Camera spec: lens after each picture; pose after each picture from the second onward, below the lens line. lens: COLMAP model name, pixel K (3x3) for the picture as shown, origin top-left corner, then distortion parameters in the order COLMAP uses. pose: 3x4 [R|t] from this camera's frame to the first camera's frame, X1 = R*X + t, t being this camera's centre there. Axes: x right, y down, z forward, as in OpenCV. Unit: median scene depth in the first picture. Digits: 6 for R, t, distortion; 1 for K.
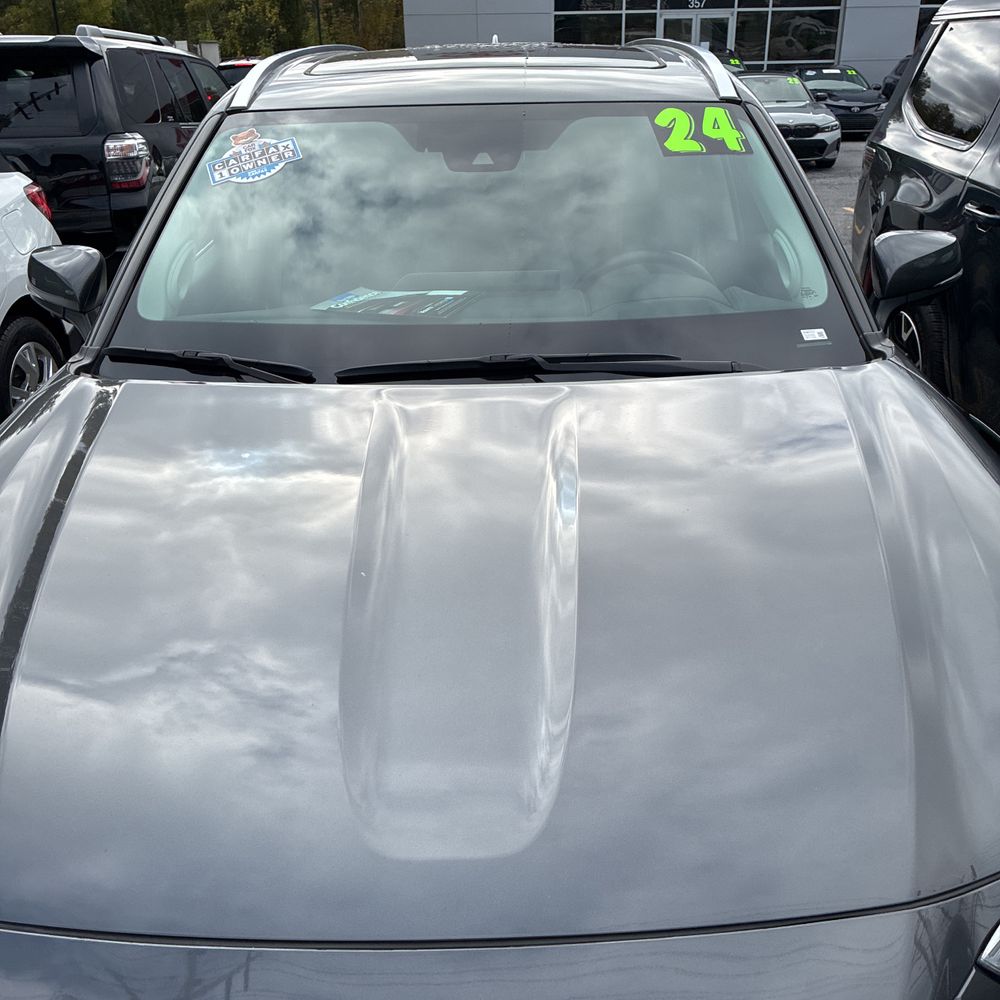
lens RADIAL K [[1025.9, 0, 479.4], [0, 1025.9, 481.8], [0, 0, 1]] dist [0.028244, -0.029348]
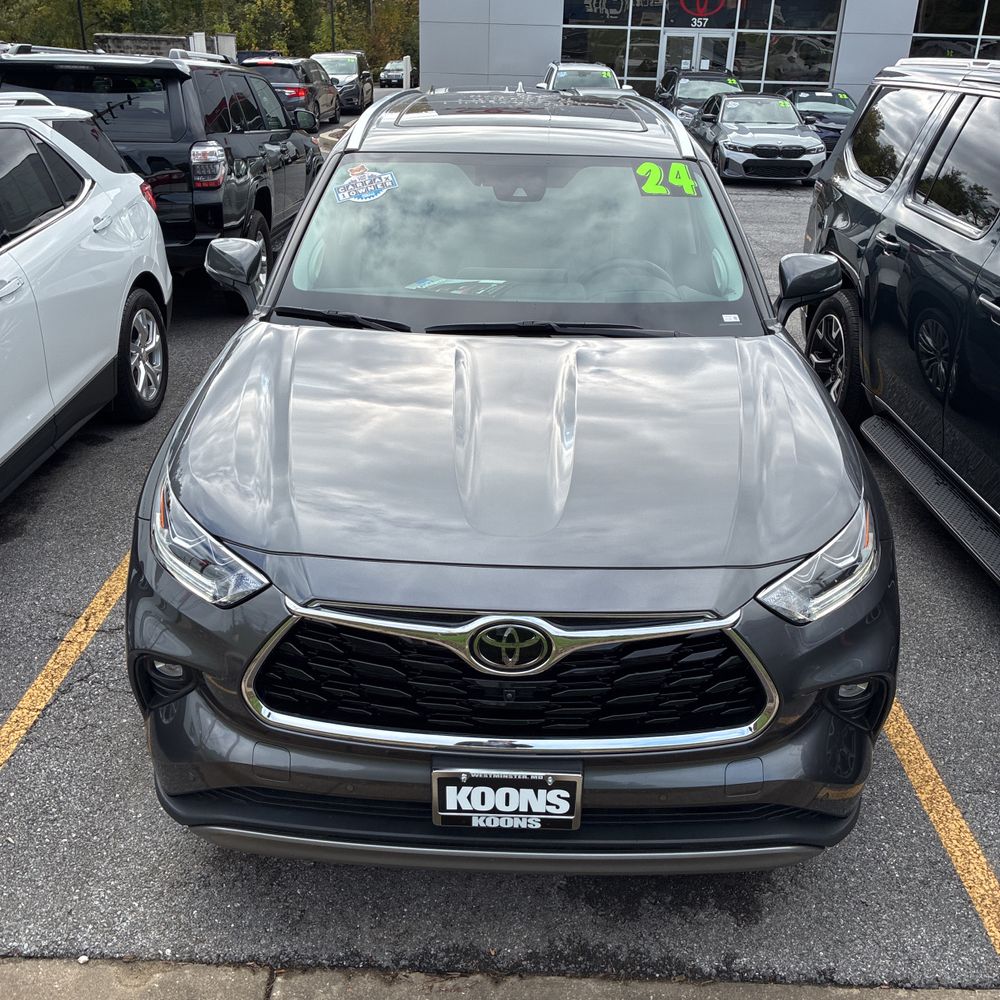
lens RADIAL K [[1025.9, 0, 479.4], [0, 1025.9, 481.8], [0, 0, 1]] dist [0.028244, -0.029348]
pose [[0.999084, 0.041319, 0.011139, -0.029190], [-0.041337, 0.999144, 0.001397, 0.056061], [-0.011072, -0.001856, 0.999937, -0.261860]]
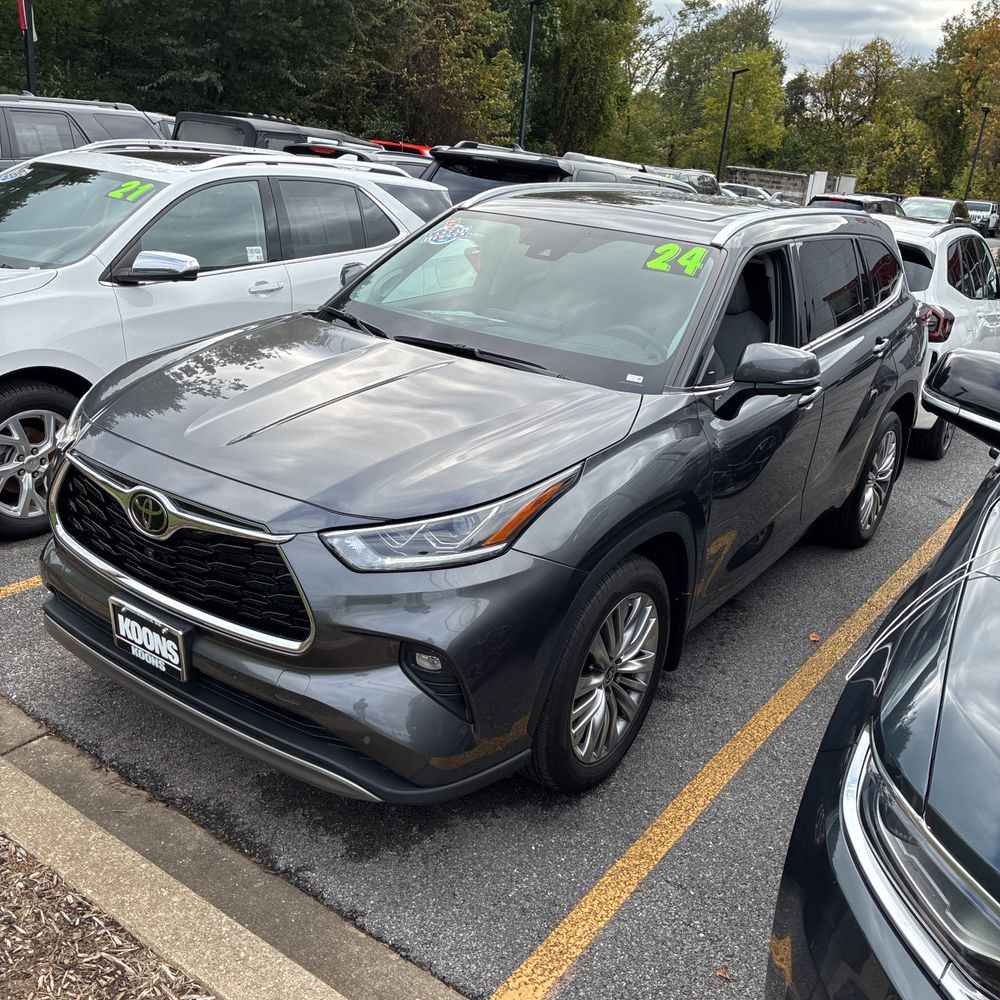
lens RADIAL K [[1027.8, 0, 485.9], [0, 1027.8, 484.4], [0, 0, 1]] dist [-0.001116, 0.038830]
pose [[0.818940, 0.274122, -0.504178, 0.469016], [-0.324903, 0.945650, -0.013592, 0.056567], [0.473050, 0.174939, 0.863493, -0.243422]]
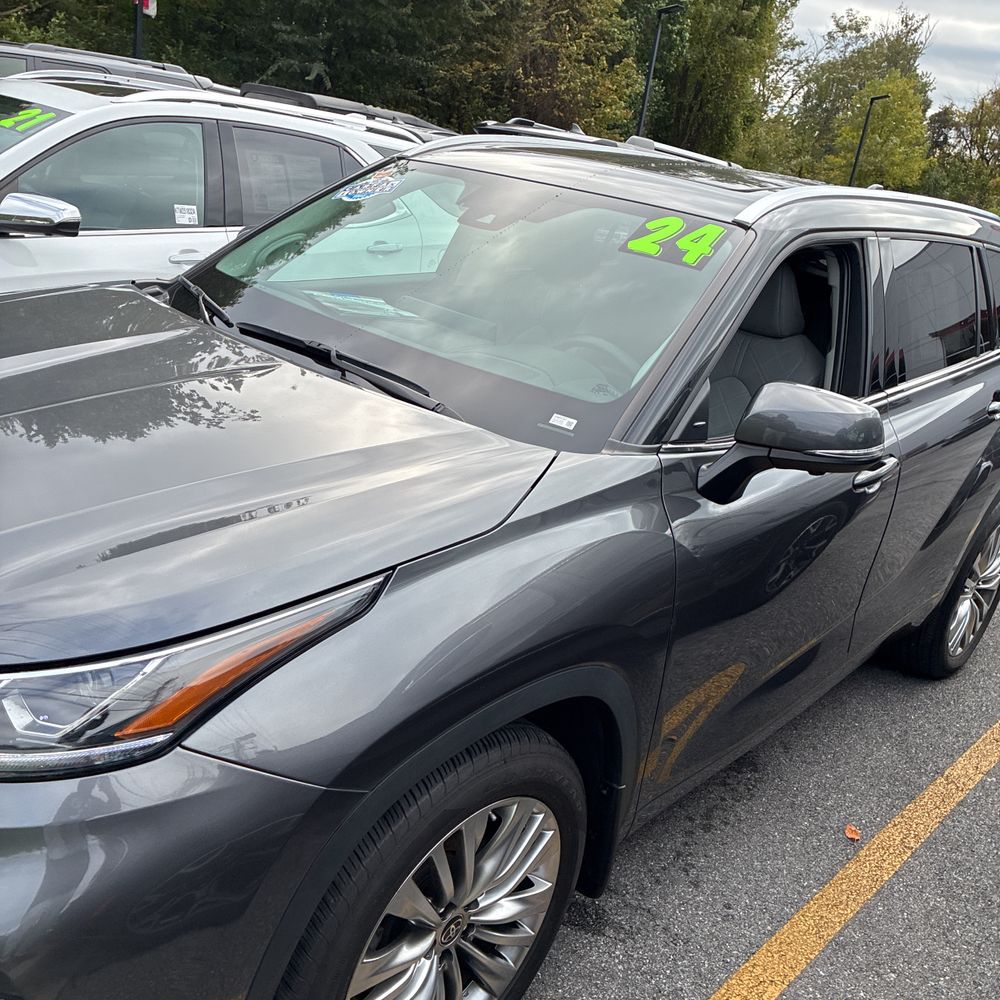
lens RADIAL K [[1025.9, 0, 479.4], [0, 1025.9, 481.8], [0, 0, 1]] dist [0.028244, -0.029348]
pose [[0.734506, 0.343435, -0.585281, 0.402556], [-0.417613, 0.908580, 0.009054, -0.029328], [0.534884, 0.237771, 0.810780, 0.071788]]
